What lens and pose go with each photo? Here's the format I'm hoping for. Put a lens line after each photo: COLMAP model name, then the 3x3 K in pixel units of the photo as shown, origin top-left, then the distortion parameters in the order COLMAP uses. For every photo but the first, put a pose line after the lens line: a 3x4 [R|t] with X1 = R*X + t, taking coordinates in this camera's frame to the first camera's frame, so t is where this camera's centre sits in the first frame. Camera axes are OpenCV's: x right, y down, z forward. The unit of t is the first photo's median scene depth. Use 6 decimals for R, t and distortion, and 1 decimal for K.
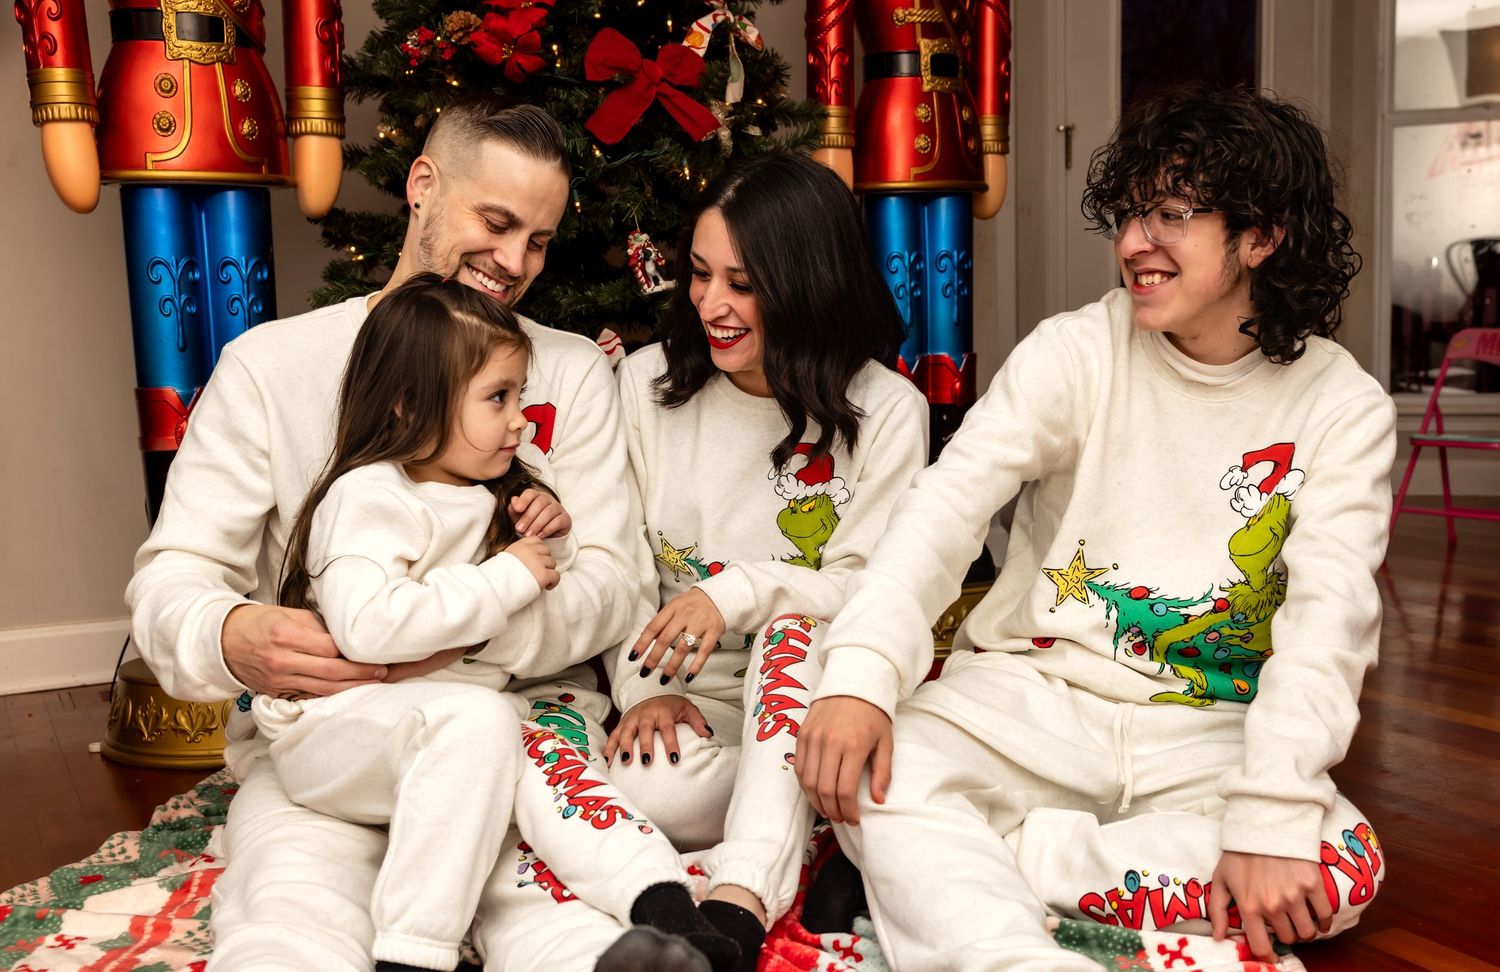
lens RADIAL K [[1691.5, 0, 861.2], [0, 1691.5, 560.1], [0, 0, 1]] dist [0.007754, 0.000000]
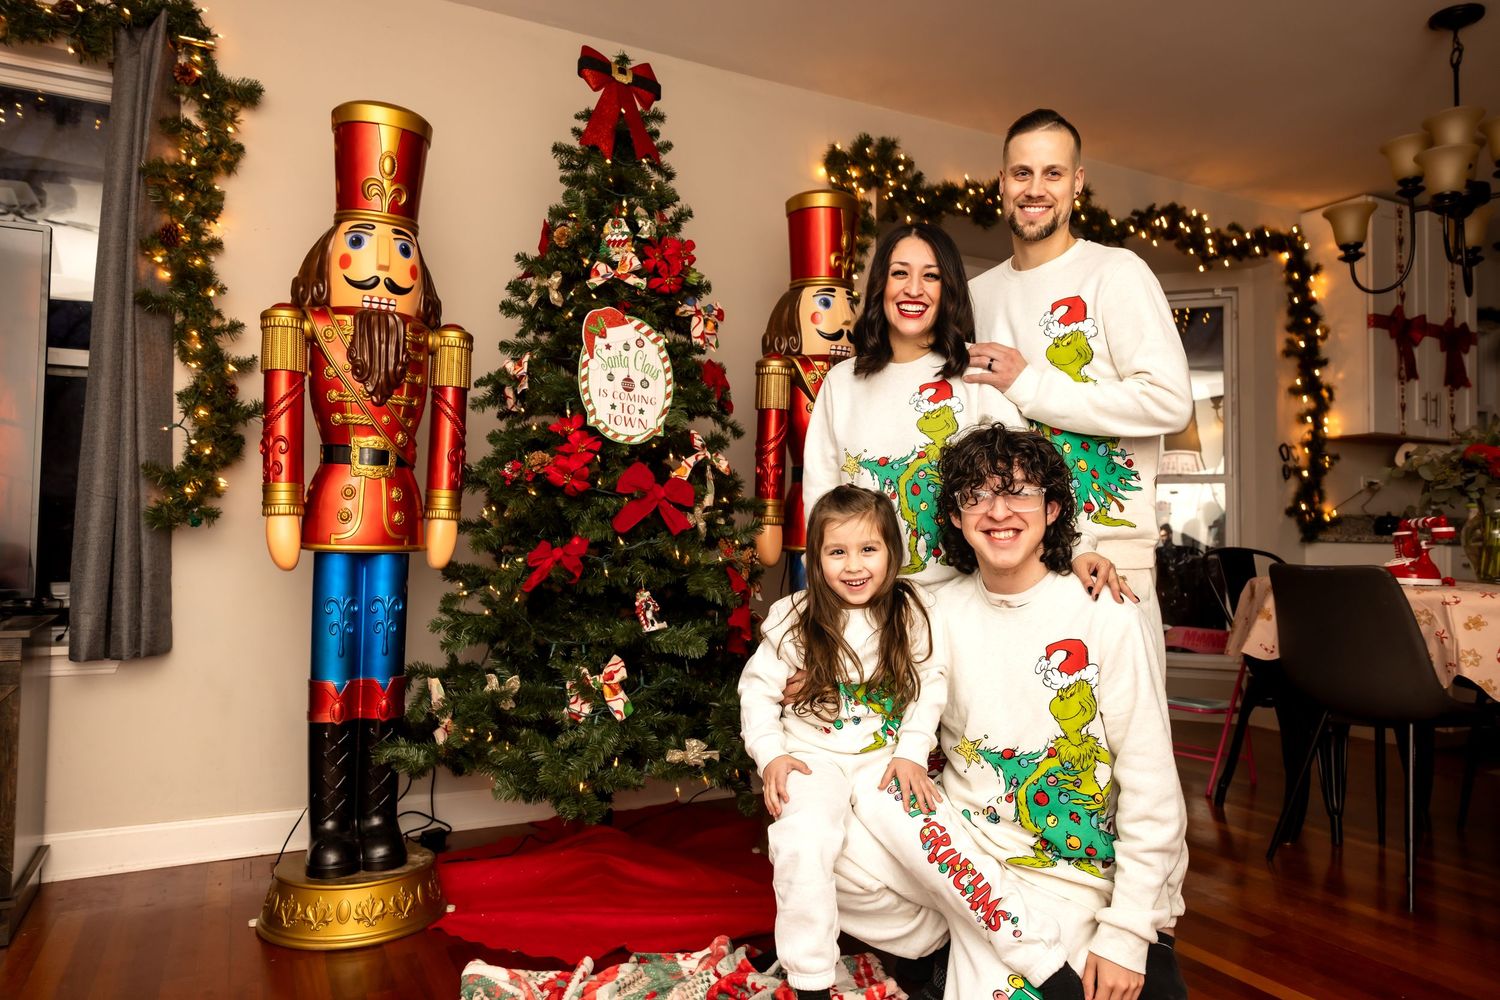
lens RADIAL K [[1014.0, 0, 754.7], [0, 1014.0, 493.0], [0, 0, 1]] dist [0.002511, 0.000431]
pose [[0.998487, 0.035400, -0.042079, 0.008497], [-0.042588, 0.981906, -0.184516, -0.114114], [0.034785, 0.186029, 0.981928, 0.077090]]
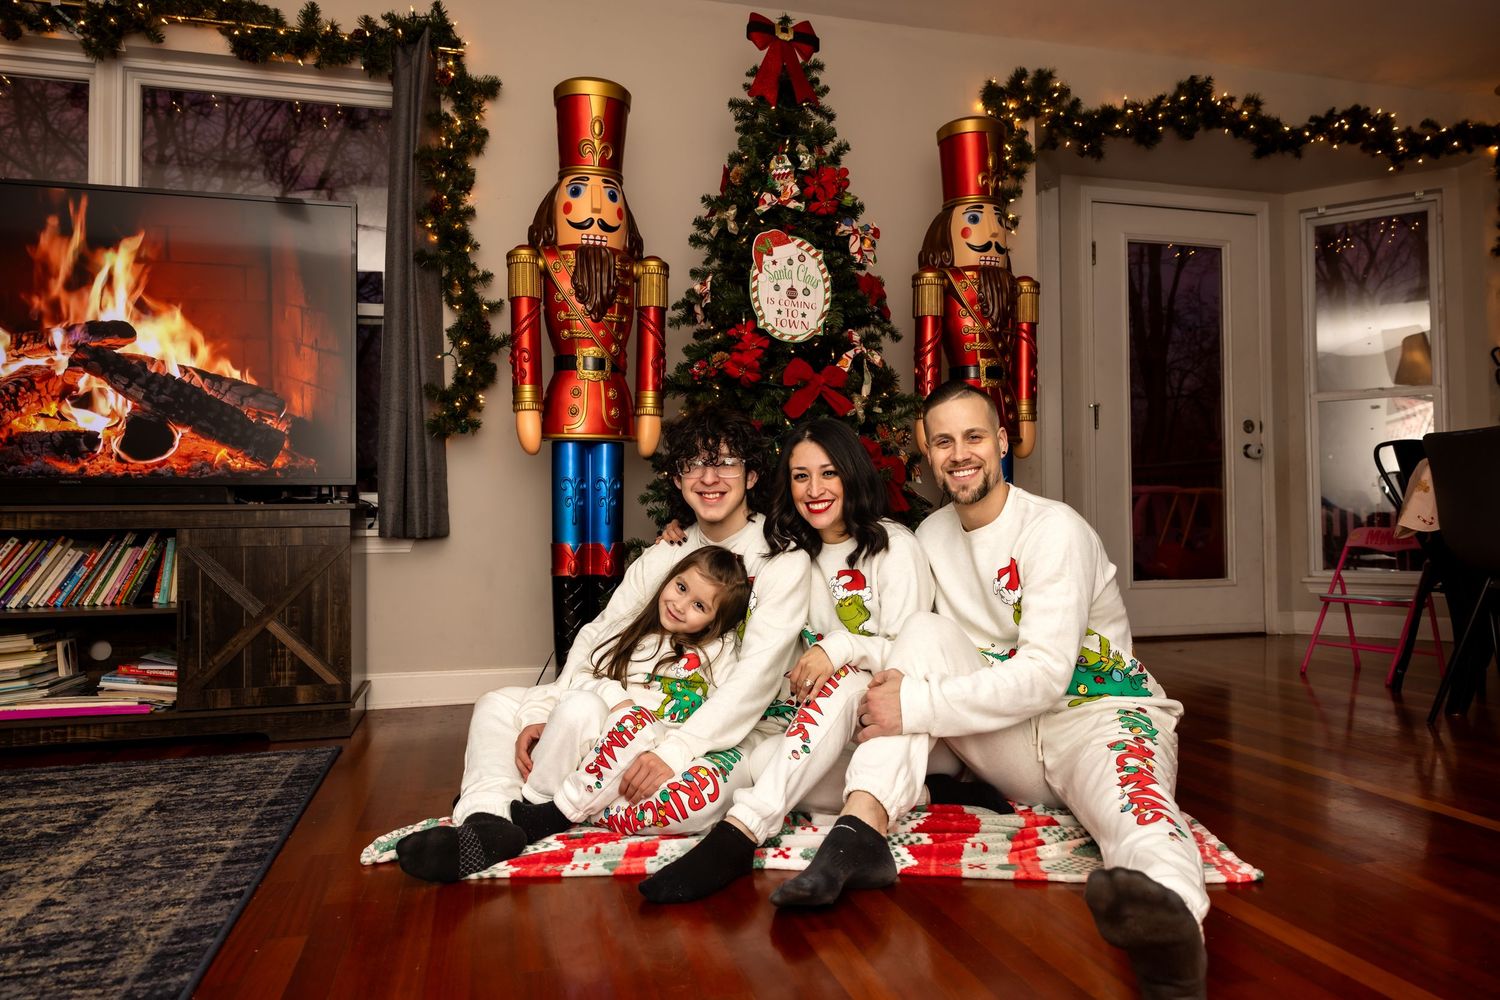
lens RADIAL K [[1014.0, 0, 747.6], [0, 1014.0, 493.3], [0, 0, 1]] dist [0.002511, 0.000431]
pose [[0.966691, 0.008208, -0.255816, 0.085534], [-0.050430, 0.986001, -0.158930, 0.015456], [0.250930, 0.166537, 0.953572, -0.062215]]
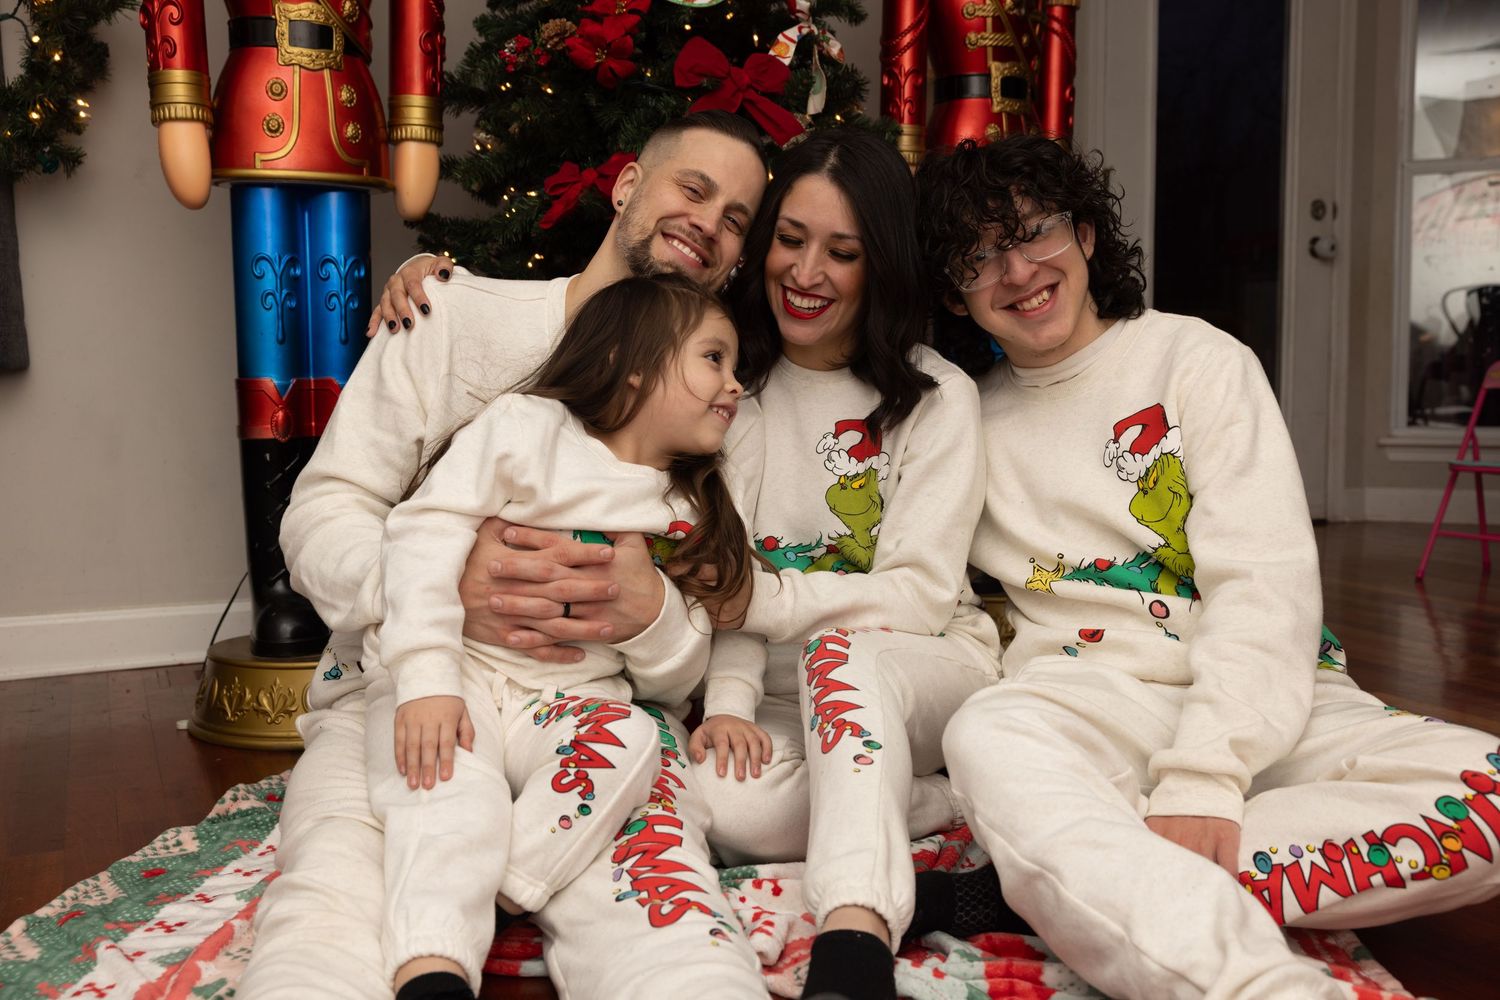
lens RADIAL K [[1471.3, 0, 752.3], [0, 1471.3, 492.9], [0, 0, 1]] dist [0.005111, 0.000000]
pose [[0.996364, 0.022926, -0.082054, -0.036158], [-0.027460, 0.998133, -0.054555, 0.009074], [0.080651, 0.056610, 0.995134, 0.127930]]
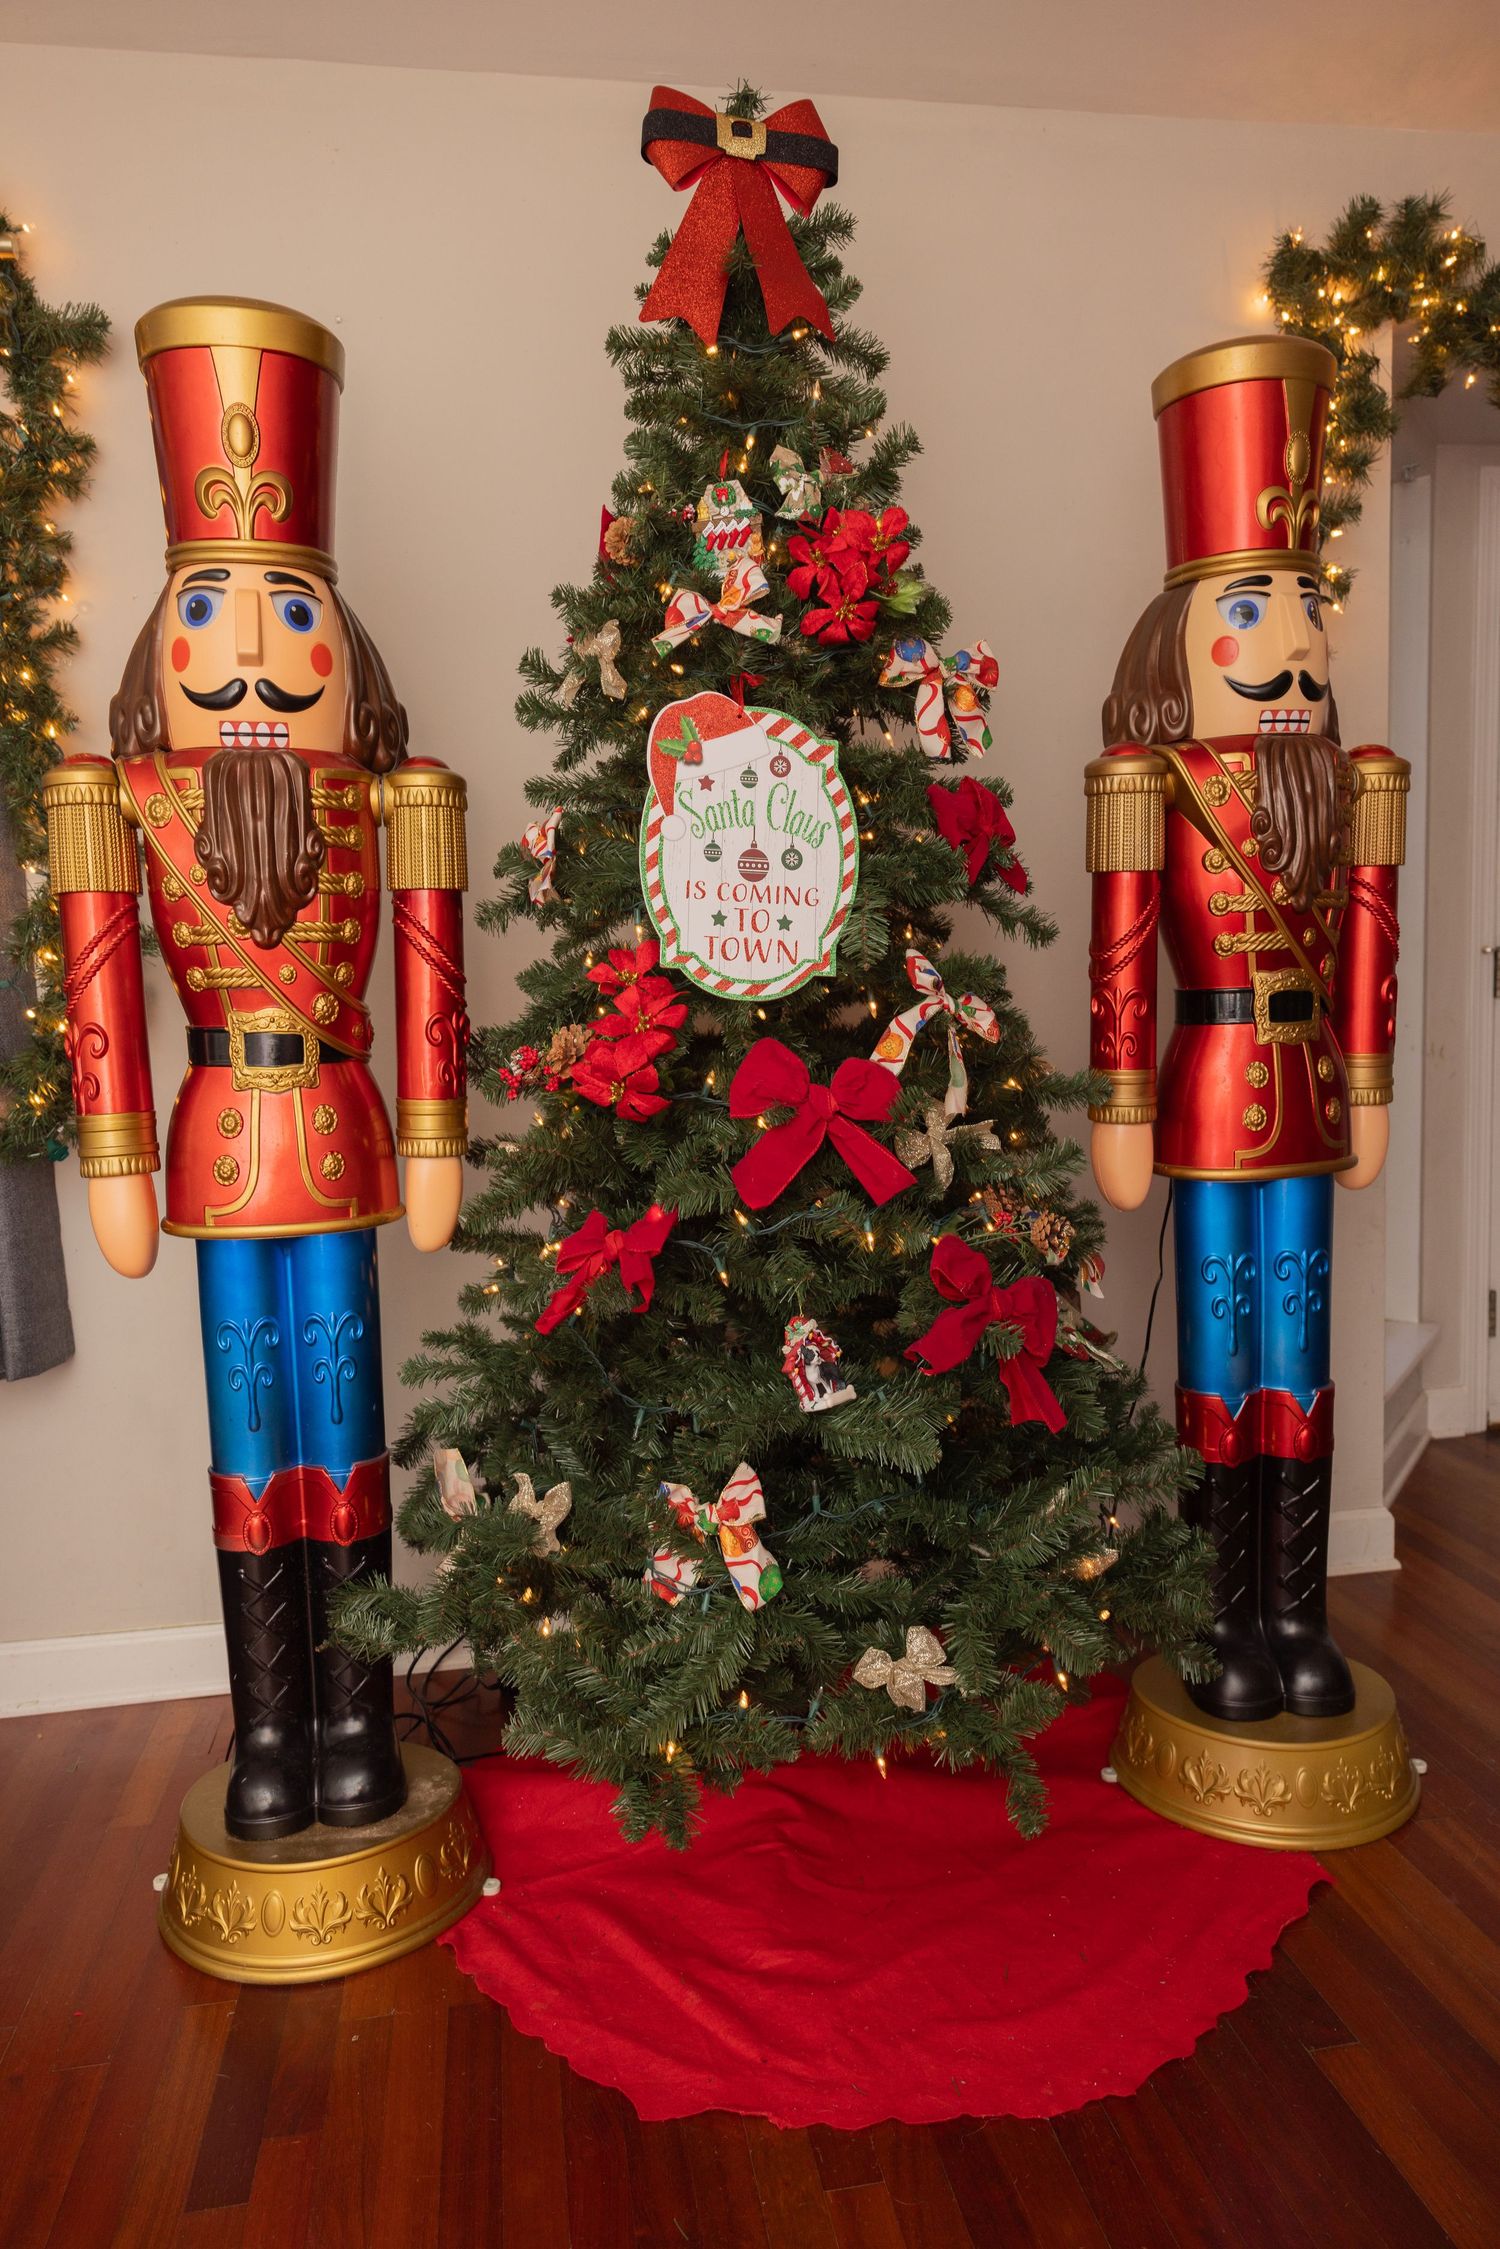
lens RADIAL K [[1520.3, 0, 736.4], [0, 1520.3, 1126.3], [0, 0, 1]] dist [0.002511, 0.000431]
pose [[0.938970, 0.027790, -0.342875, 0.060225], [-0.040428, 0.998739, -0.029767, -0.252713], [0.341616, 0.041812, 0.938909, 0.381961]]
